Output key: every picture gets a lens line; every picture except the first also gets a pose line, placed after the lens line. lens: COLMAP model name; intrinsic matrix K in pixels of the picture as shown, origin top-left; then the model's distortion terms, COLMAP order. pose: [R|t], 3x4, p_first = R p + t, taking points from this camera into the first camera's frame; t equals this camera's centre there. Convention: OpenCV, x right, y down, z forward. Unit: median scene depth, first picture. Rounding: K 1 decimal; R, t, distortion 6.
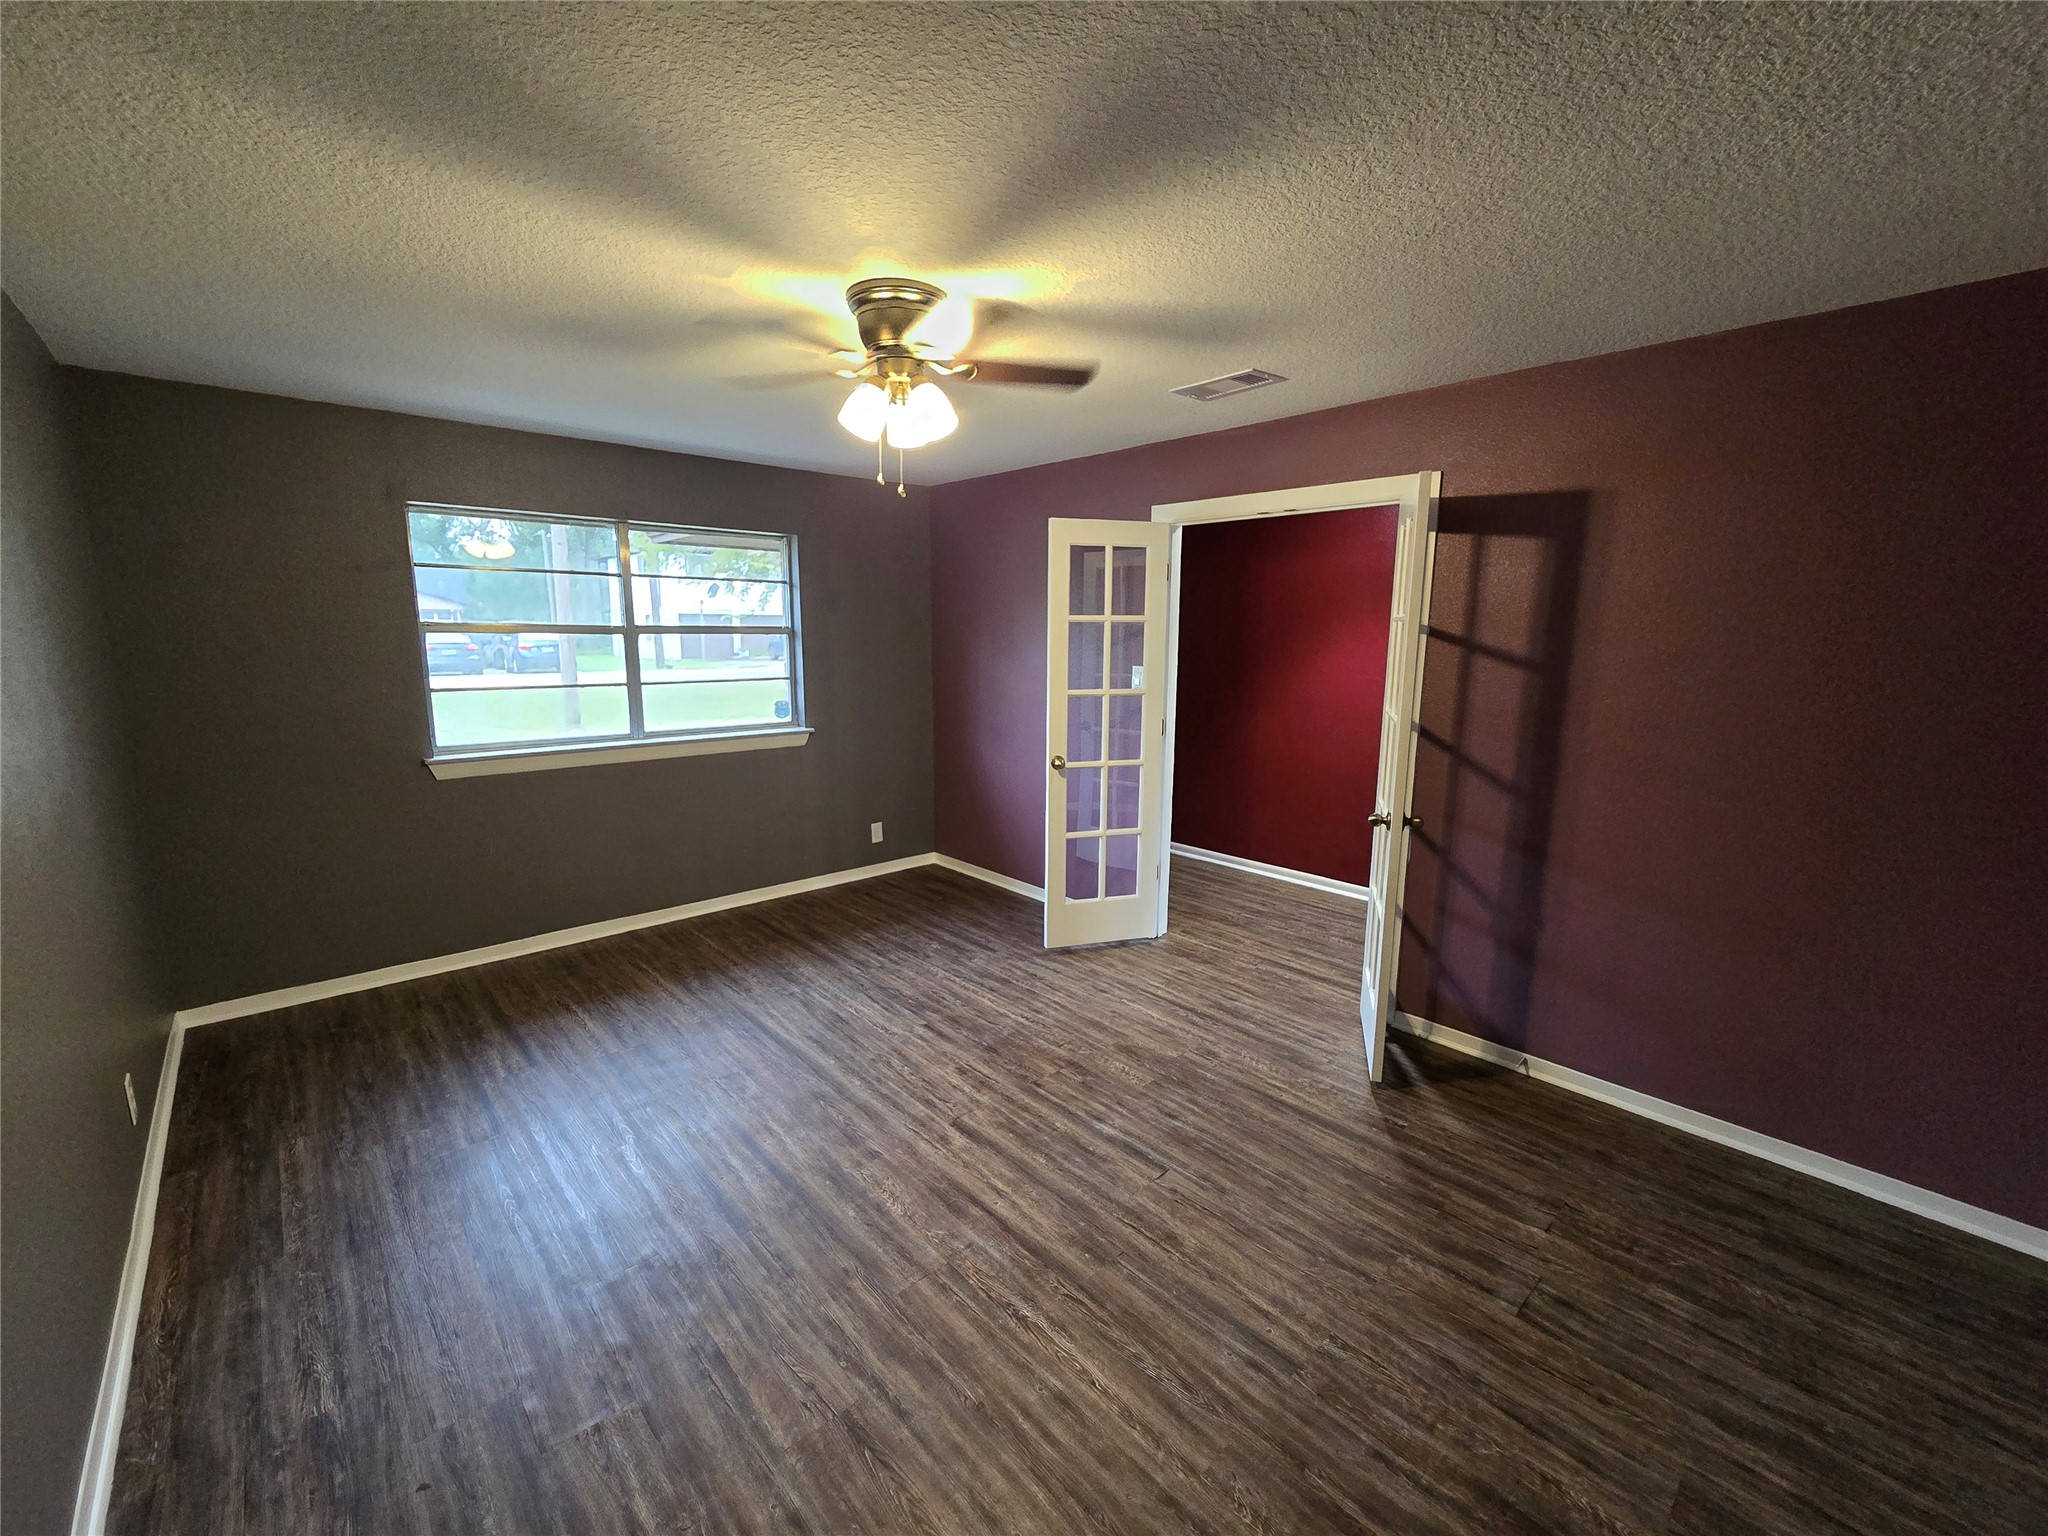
lens RADIAL K [[835.2, 0, 1022.6], [0, 835.2, 772.3], [0, 0, 1]] dist [0.014431, 0.000148]
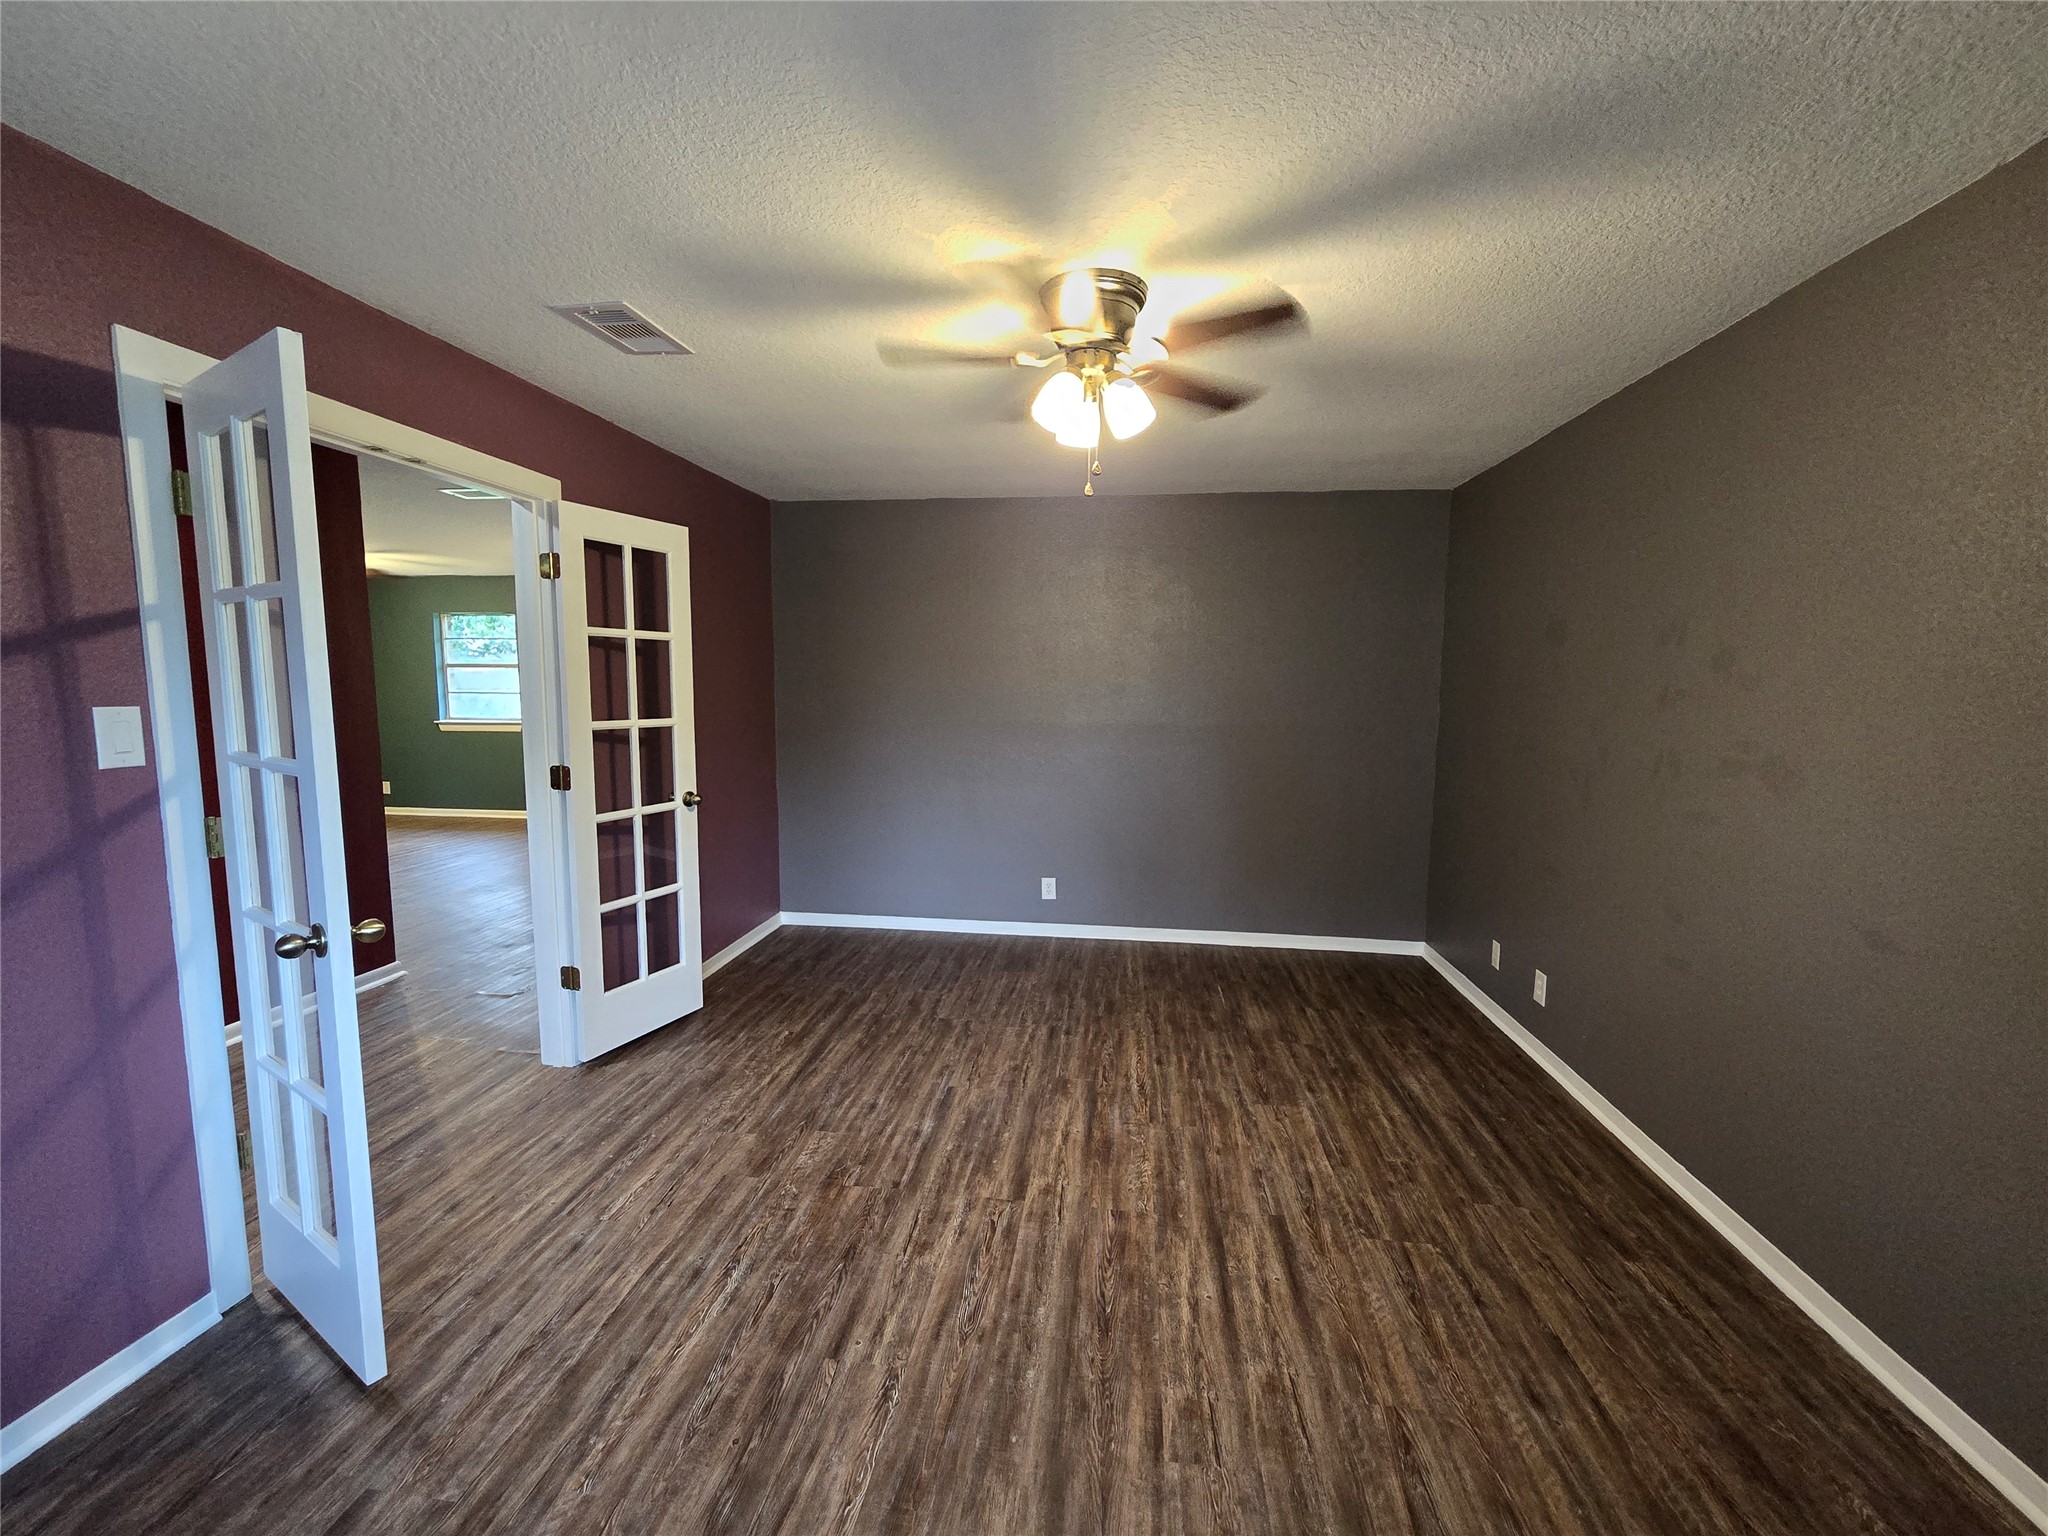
lens RADIAL K [[835.2, 0, 1025.3], [0, 835.2, 766.9], [0, 0, 1]] dist [0.014431, 0.000148]
pose [[-0.648996, -0.092234, 0.755180, -0.737082], [0.118926, 0.968122, 0.220445, -0.216948], [-0.751439, 0.232879, -0.617339, 1.495893]]
